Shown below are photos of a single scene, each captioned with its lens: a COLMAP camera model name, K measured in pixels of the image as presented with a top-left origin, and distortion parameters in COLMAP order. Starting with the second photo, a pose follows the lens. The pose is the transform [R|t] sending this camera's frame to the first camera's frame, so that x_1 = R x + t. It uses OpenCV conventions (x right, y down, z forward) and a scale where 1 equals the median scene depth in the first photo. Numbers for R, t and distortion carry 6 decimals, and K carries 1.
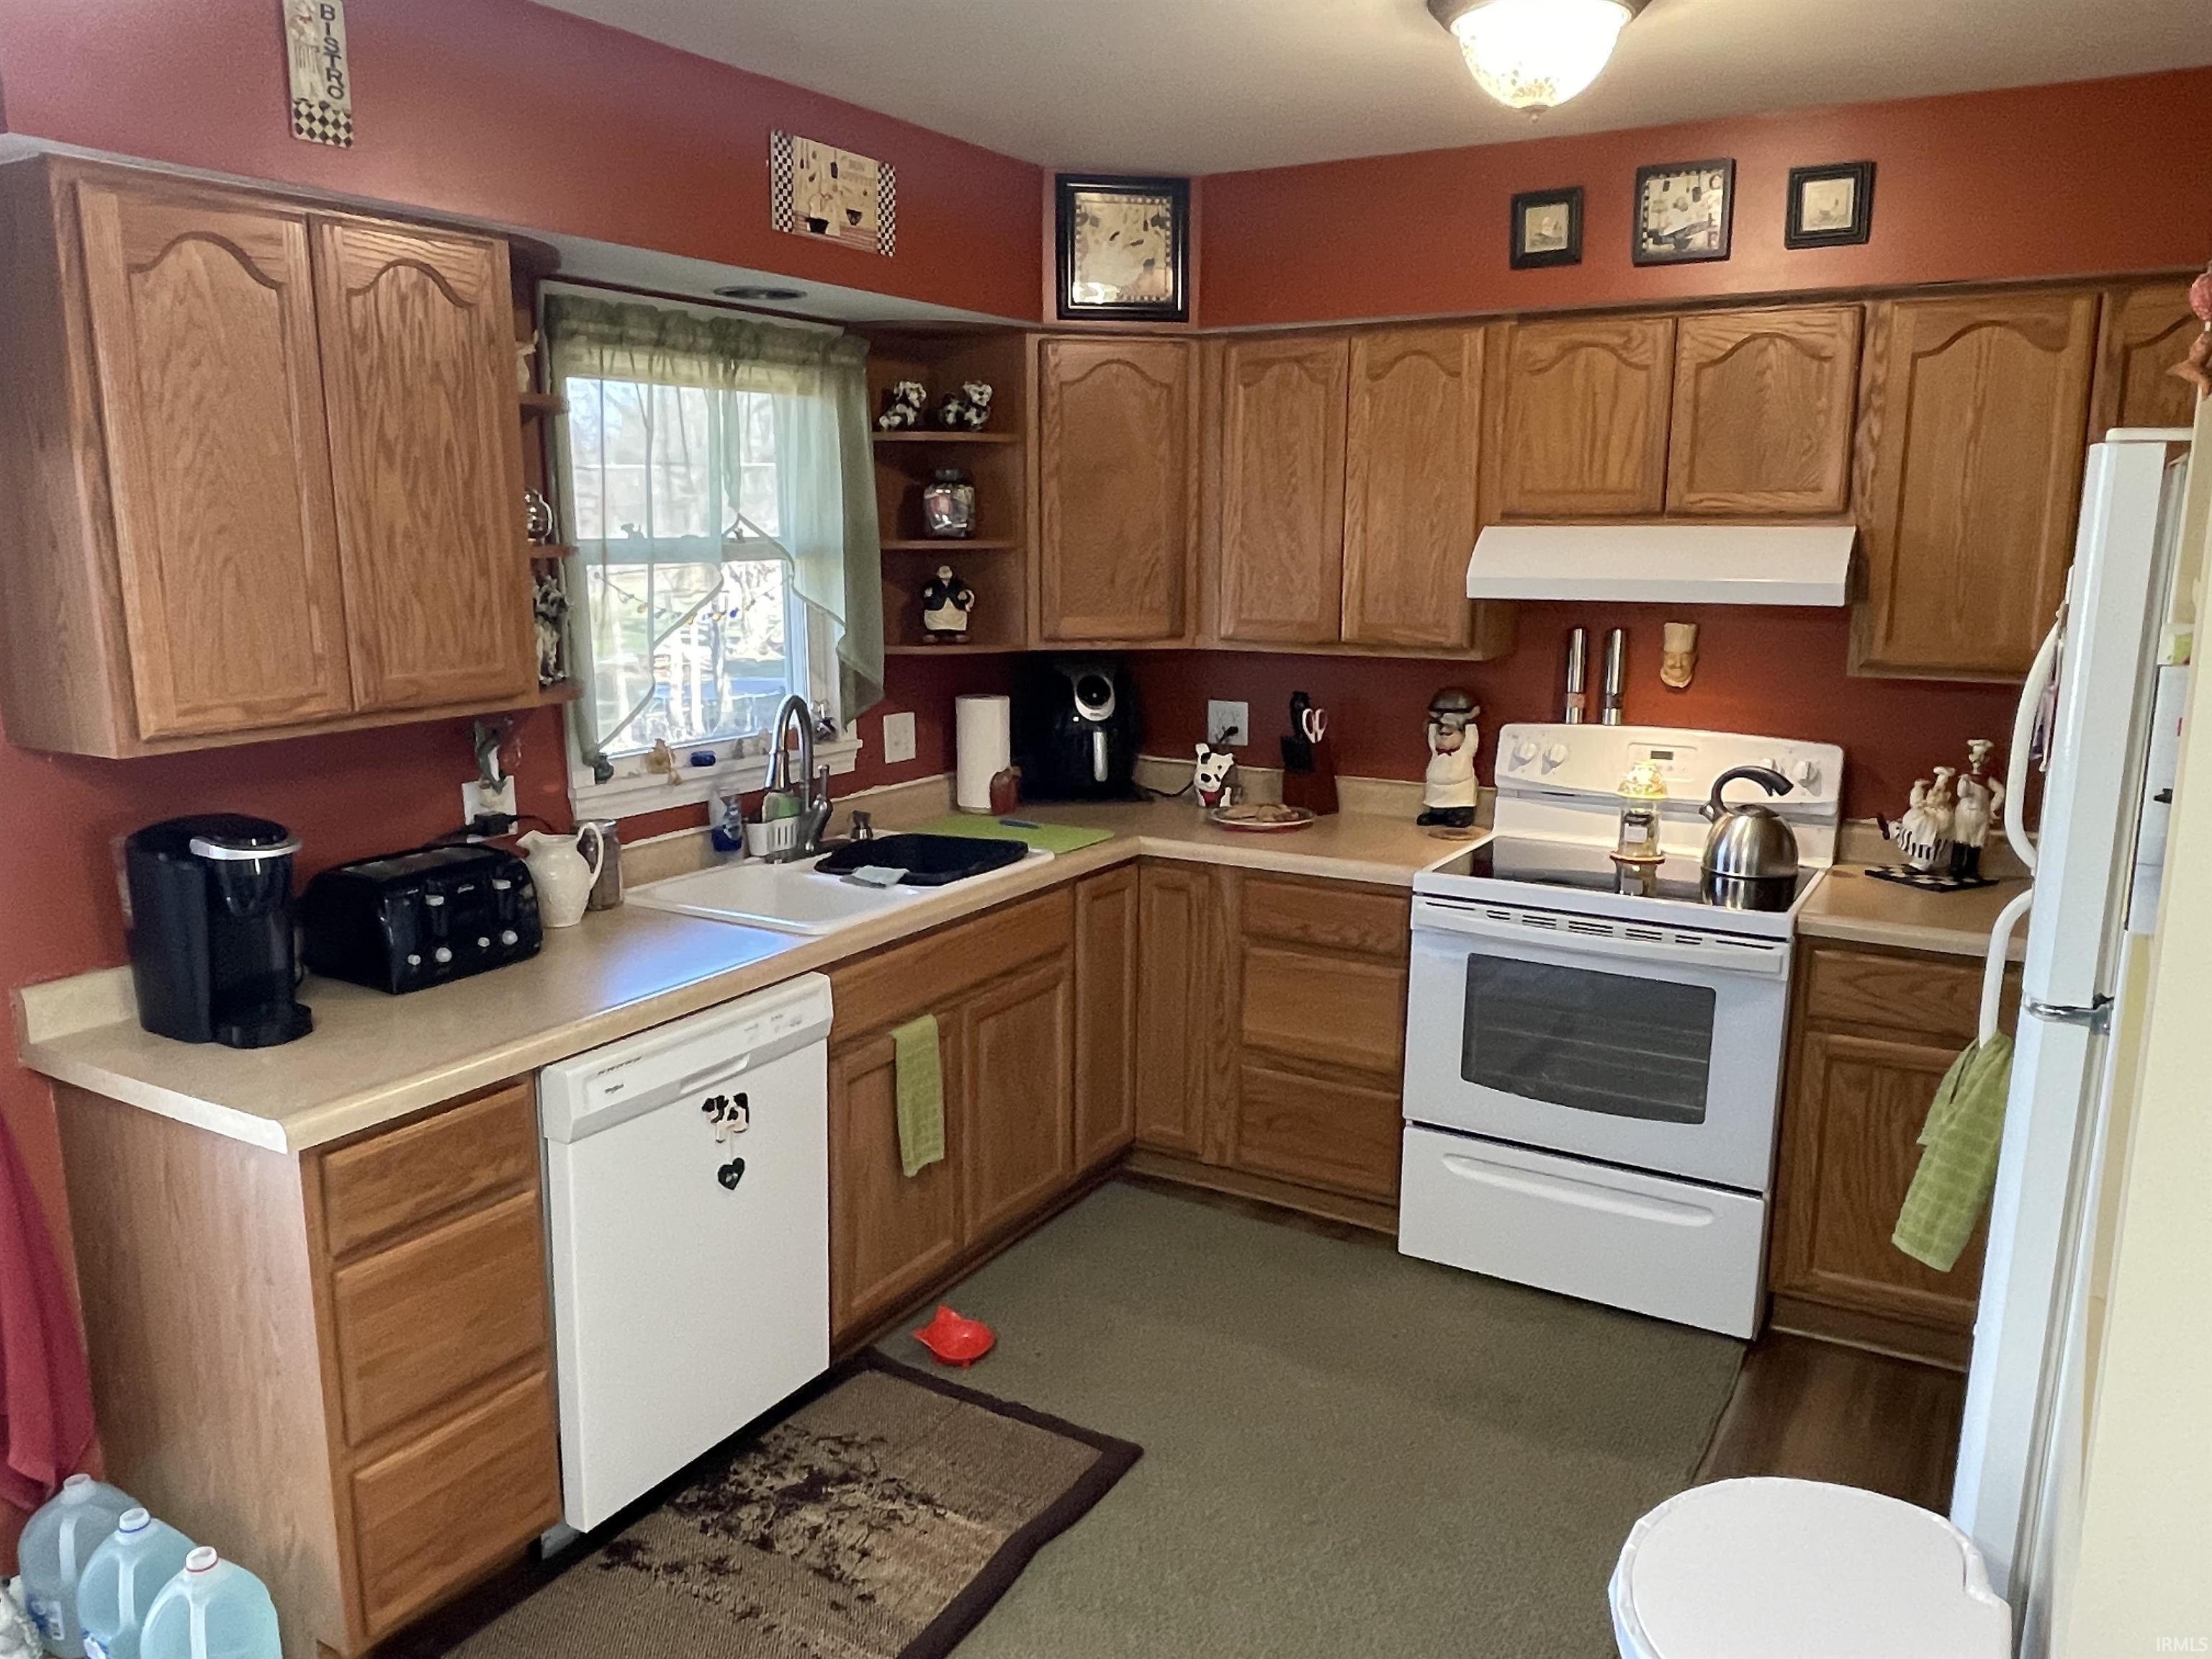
lens RADIAL K [[1631.3, 0, 1055.5], [0, 1631.3, 843.2], [0, 0, 1]] dist [0.024831, -0.067102]
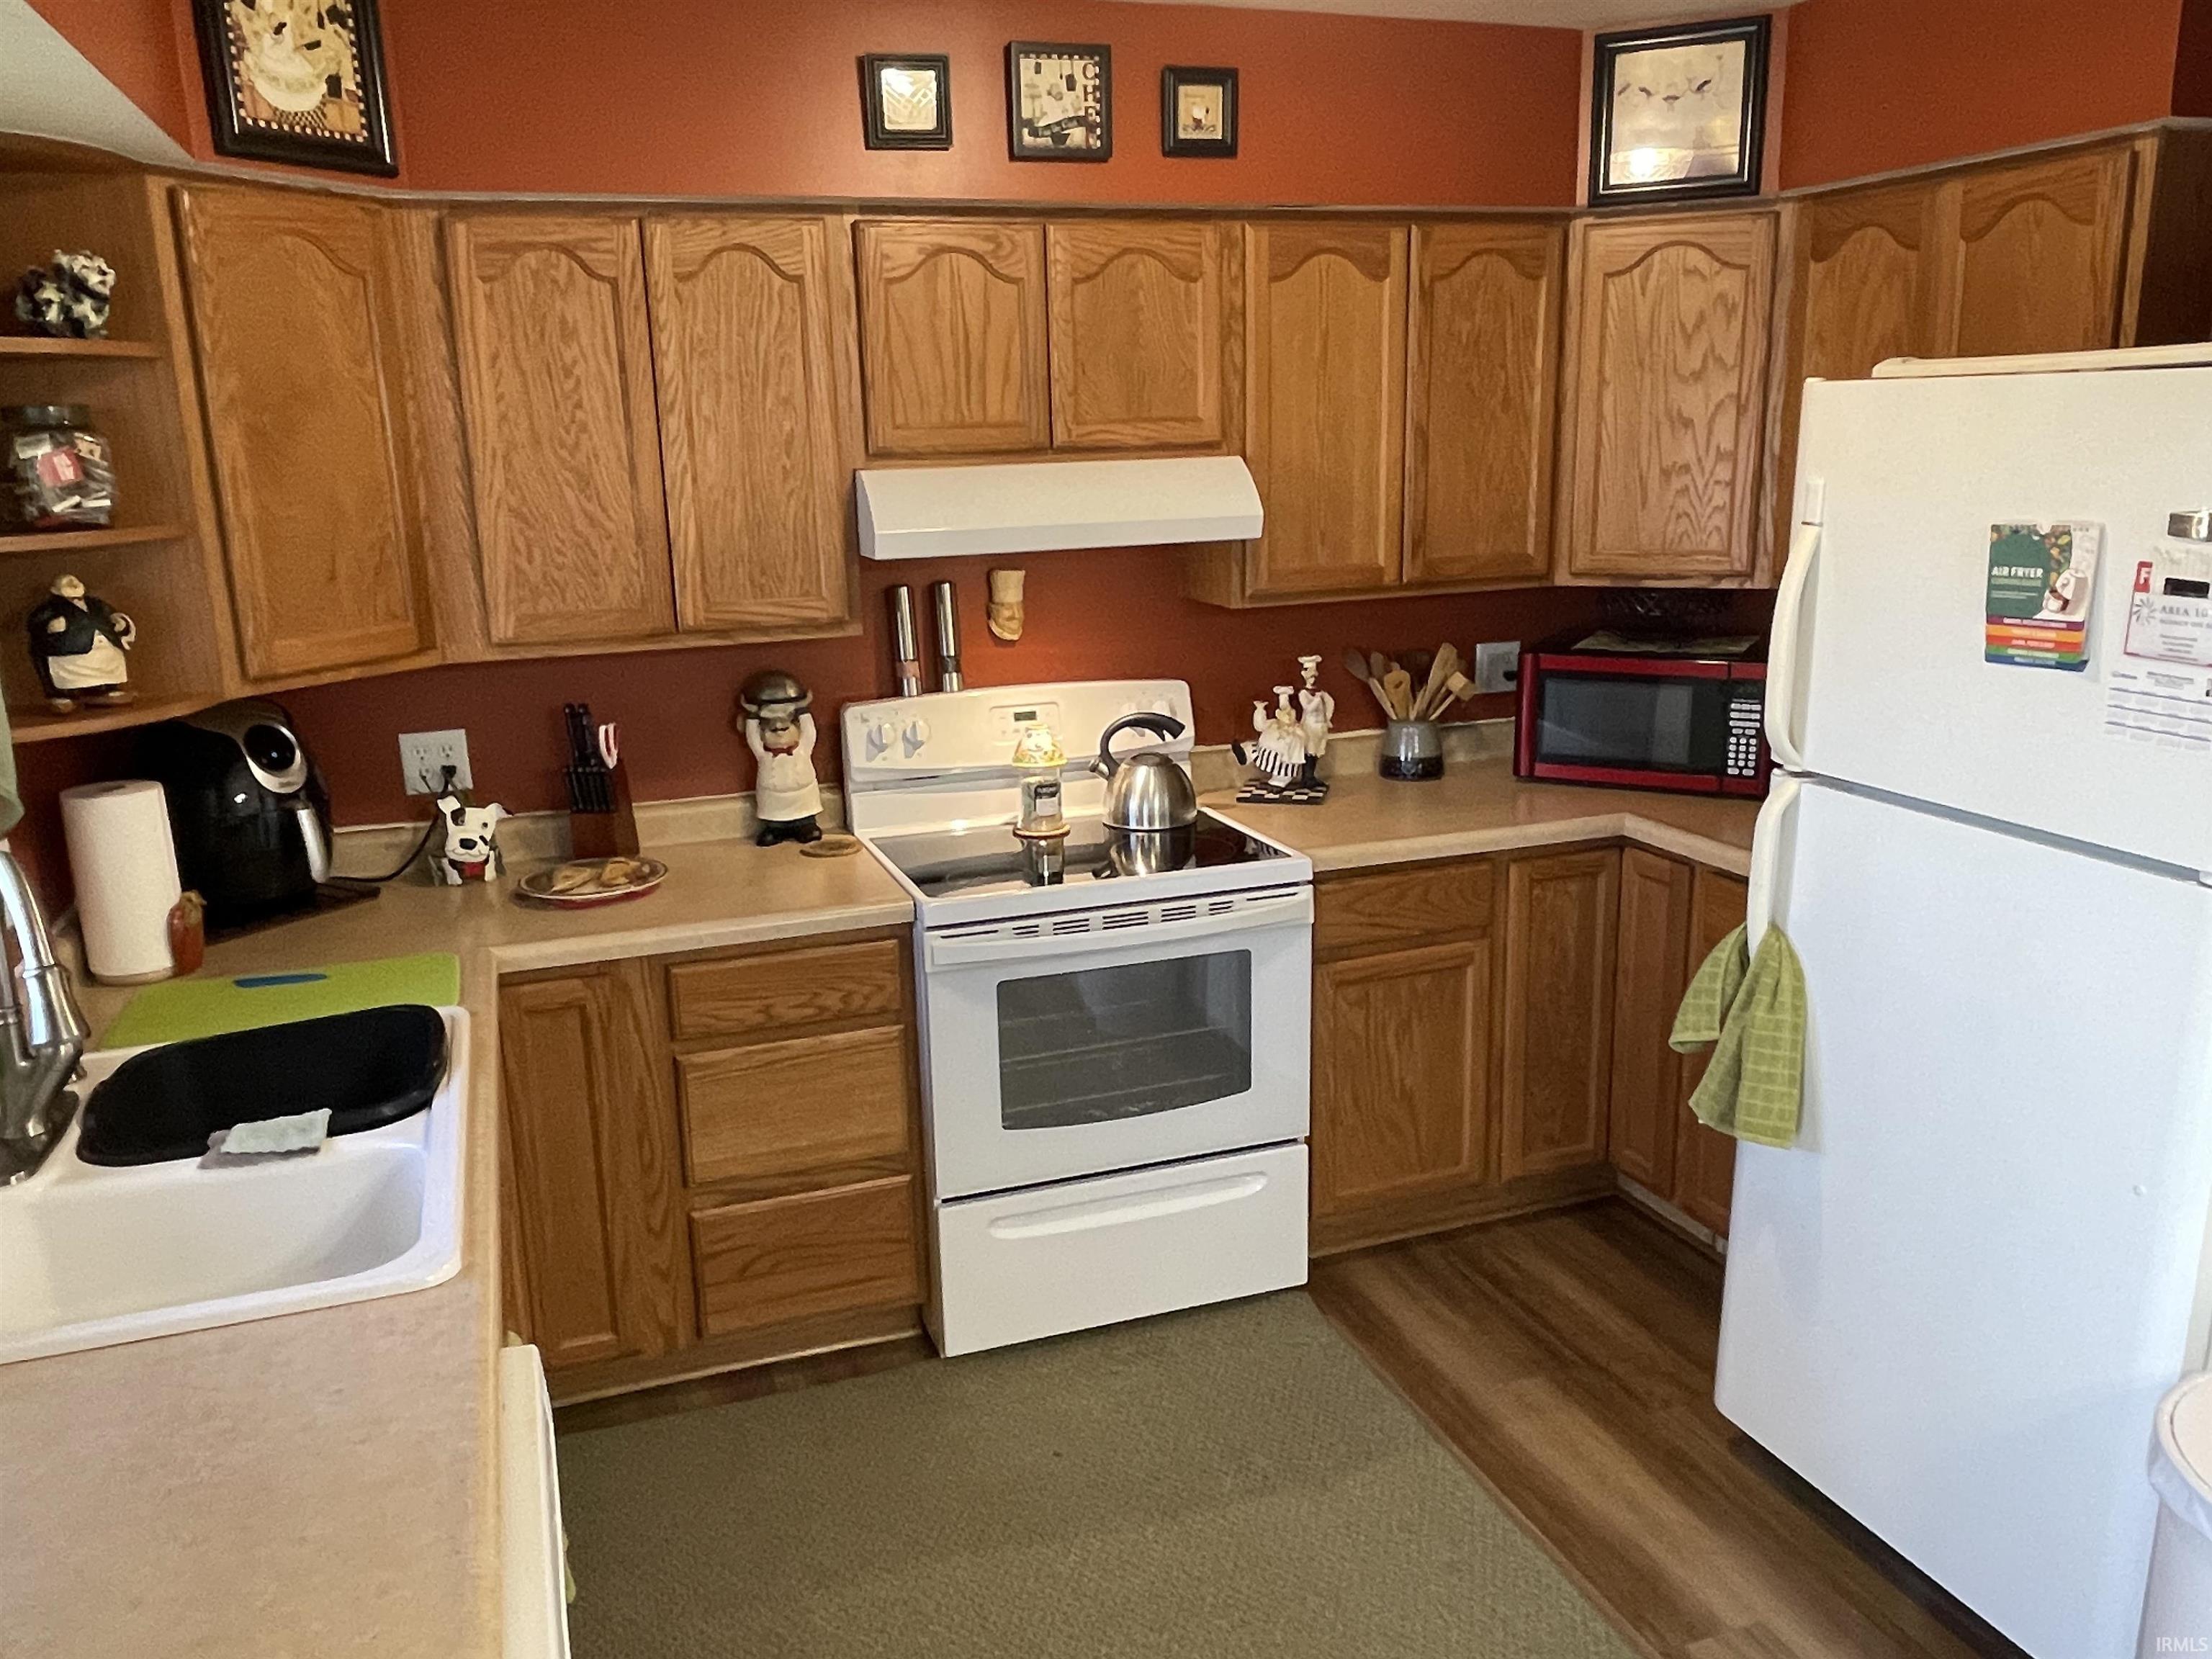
lens RADIAL K [[1631.3, 0, 1055.5], [0, 1631.3, 843.2], [0, 0, 1]] dist [0.024831, -0.067102]
pose [[0.630947, -0.206776, 0.747763, -0.318257], [0.179489, 0.976585, 0.118602, -0.090852], [-0.754778, 0.059383, 0.653287, 0.403115]]
